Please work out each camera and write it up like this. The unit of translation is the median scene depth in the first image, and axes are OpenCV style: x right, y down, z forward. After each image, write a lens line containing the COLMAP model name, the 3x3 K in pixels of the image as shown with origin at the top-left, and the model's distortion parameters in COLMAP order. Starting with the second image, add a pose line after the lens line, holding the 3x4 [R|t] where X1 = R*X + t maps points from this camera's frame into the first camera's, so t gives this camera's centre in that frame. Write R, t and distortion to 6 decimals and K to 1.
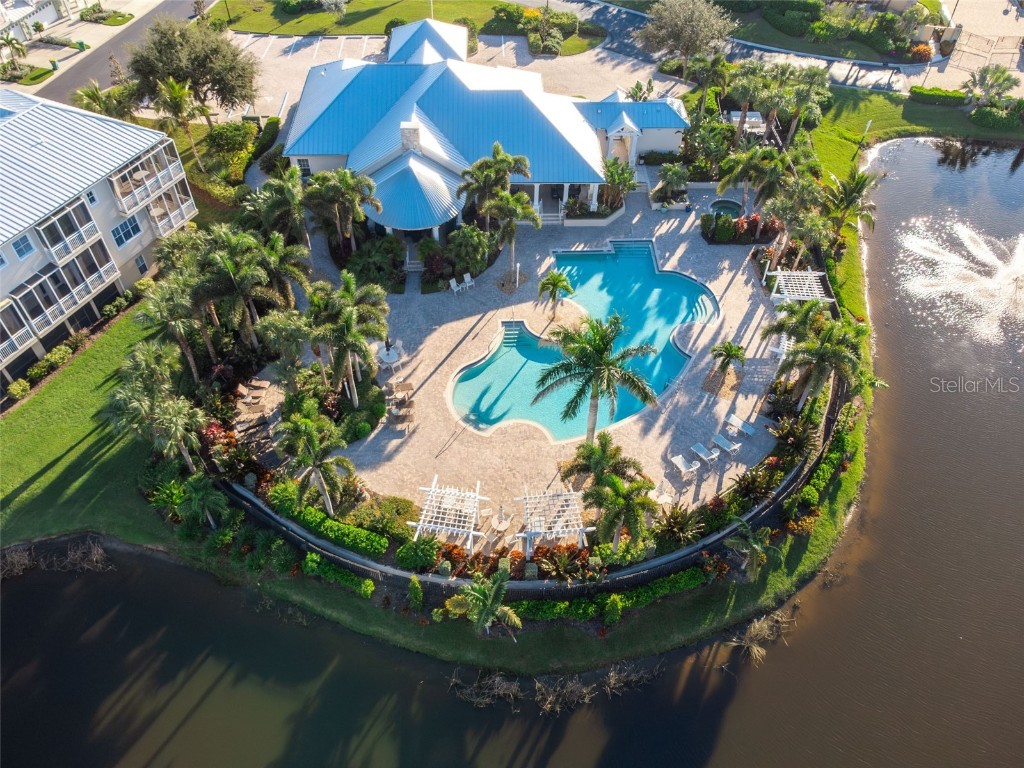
lens RADIAL K [[762.6, 0, 512.0], [0, 762.6, 384.0], [0, 0, 1]] dist [0.027563, 0.002155]
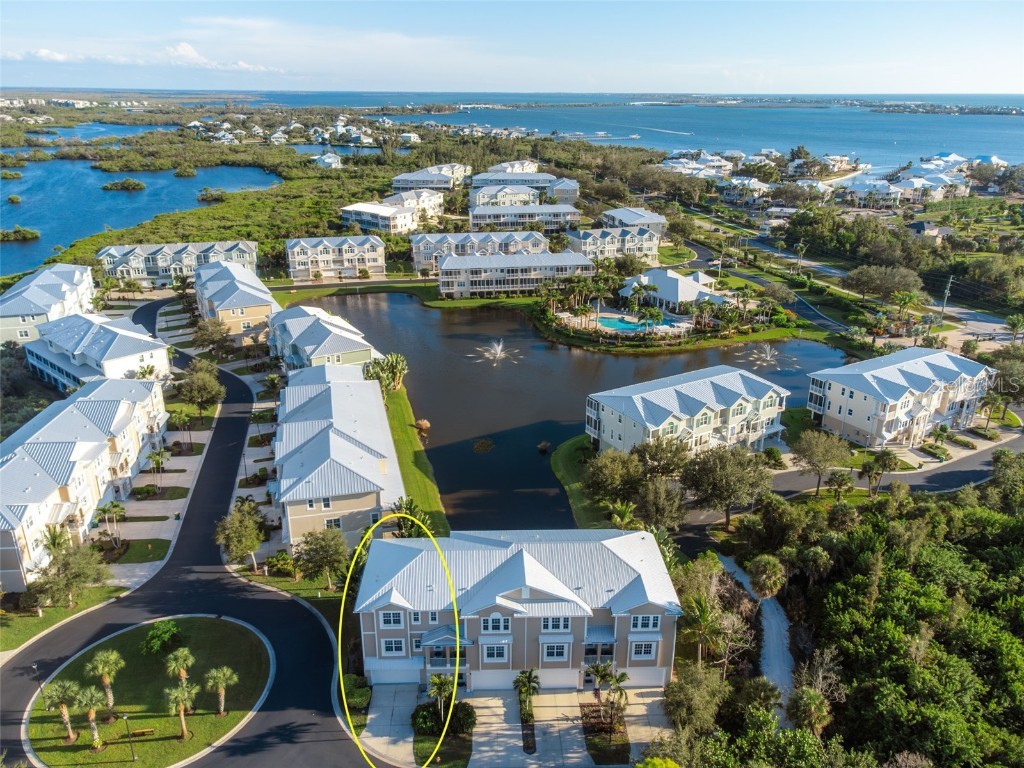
lens RADIAL K [[766.8, 0, 512.0], [0, 766.8, 384.0], [0, 0, 1]] dist [0.015335, -0.003217]
pose [[0.559746, 0.293901, -0.774795, 2.659328], [-0.608827, 0.780140, -0.143915, 1.033112], [0.562152, 0.552271, 0.615615, -1.422464]]
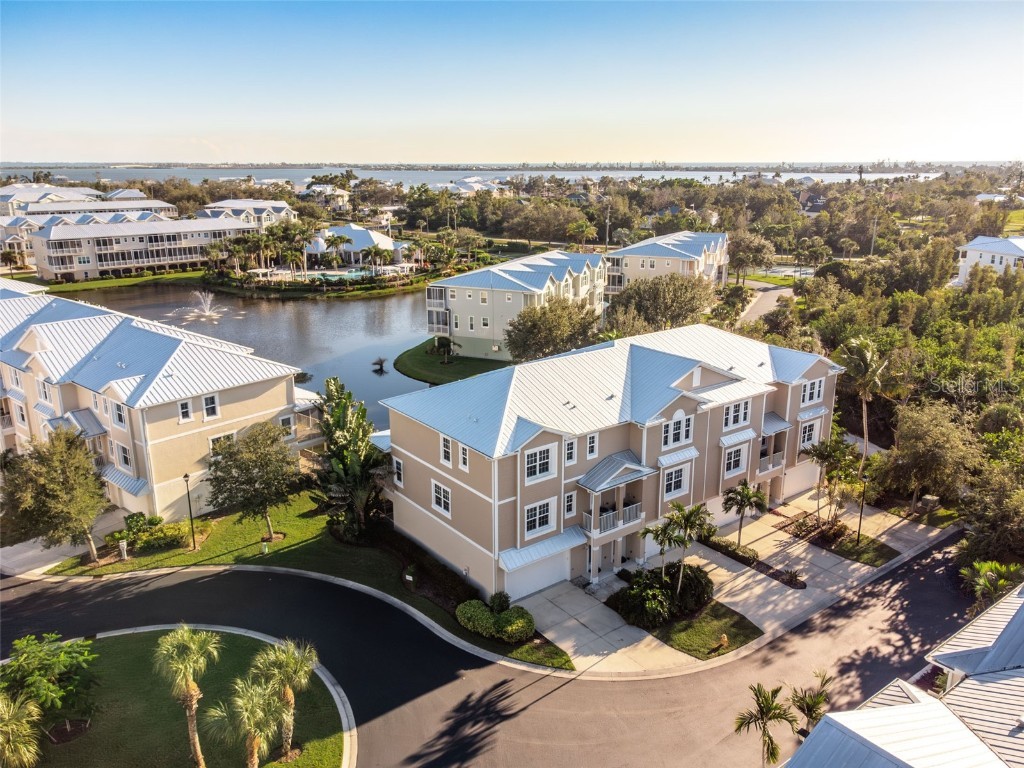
lens RADIAL K [[783.6, 0, 512.6], [0, 783.6, 362.5], [0, 0, 1]] dist [0.030794, -0.003351]
pose [[0.935548, 0.078521, -0.344360, 1.842154], [-0.252499, 0.830425, -0.496628, 1.613602], [0.246970, 0.551570, 0.796729, -1.170617]]
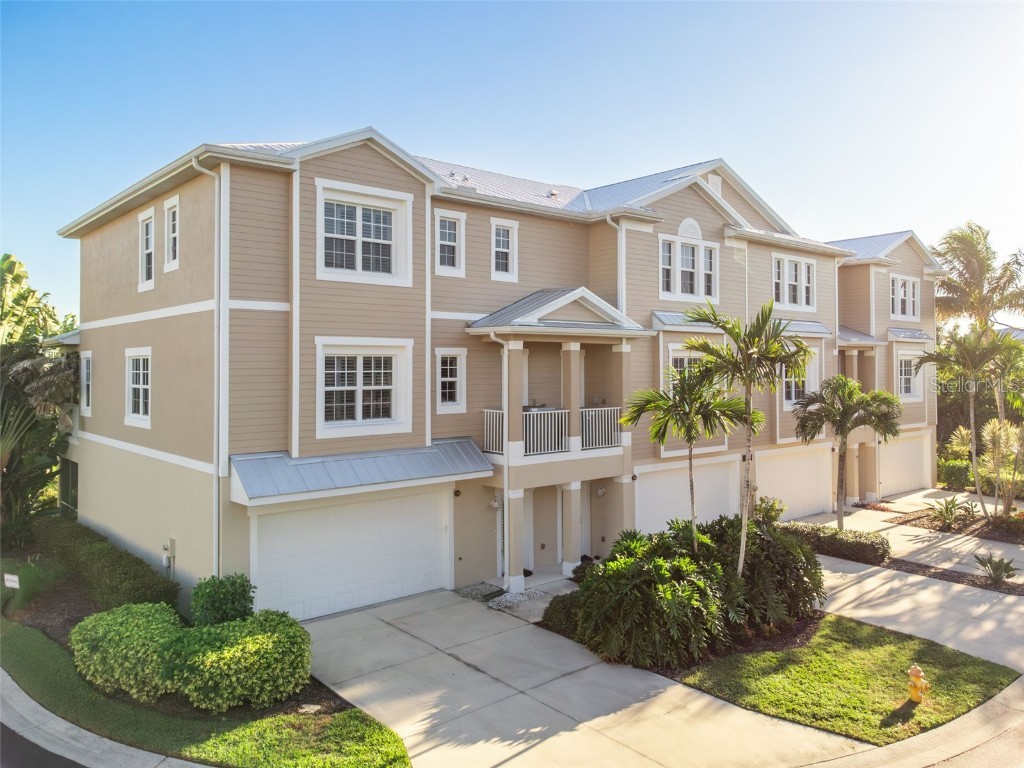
lens RADIAL K [[771.9, 0, 511.6], [0, 771.9, 362.9], [0, 0, 1]] dist [0.032912, -0.005625]
pose [[0.954680, -0.010858, -0.297436, 1.747318], [-0.212325, 0.675469, -0.706159, 1.532714], [0.208576, 0.737309, 0.642551, -0.615411]]
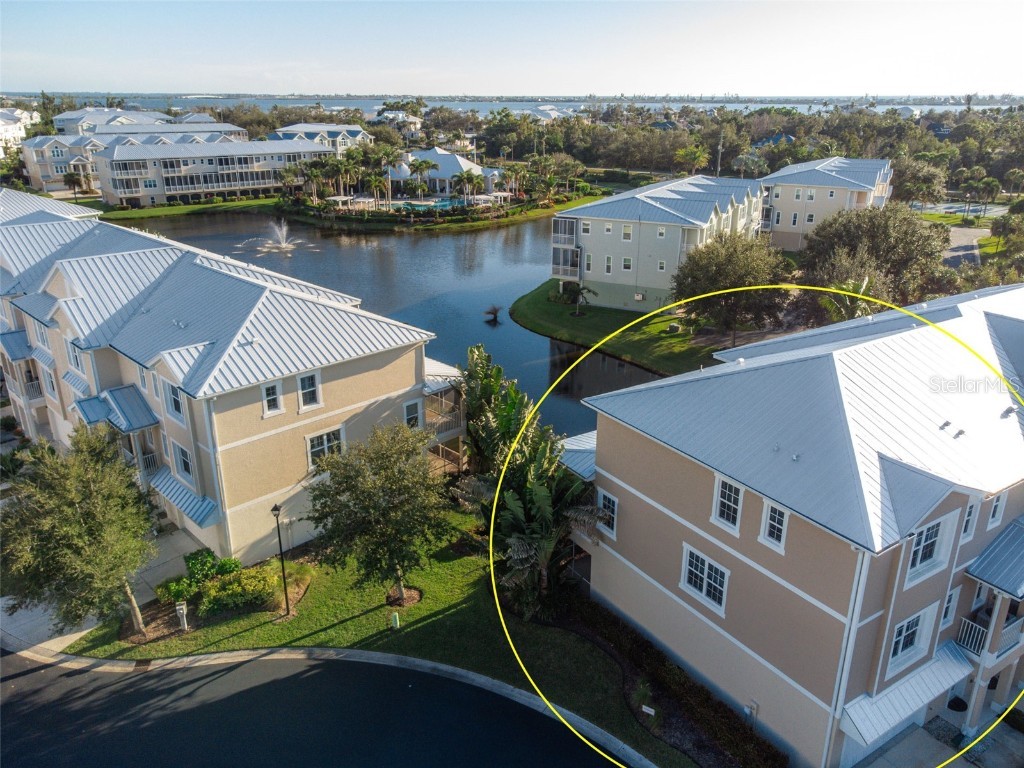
lens RADIAL K [[771.9, 0, 511.6], [0, 771.9, 362.9], [0, 0, 1]] dist [0.032912, -0.005625]
pose [[0.905158, 0.133946, -0.403420, 1.554039], [-0.308072, 0.860629, -0.405473, 1.449394], [0.292883, 0.491300, 0.820271, -0.930775]]
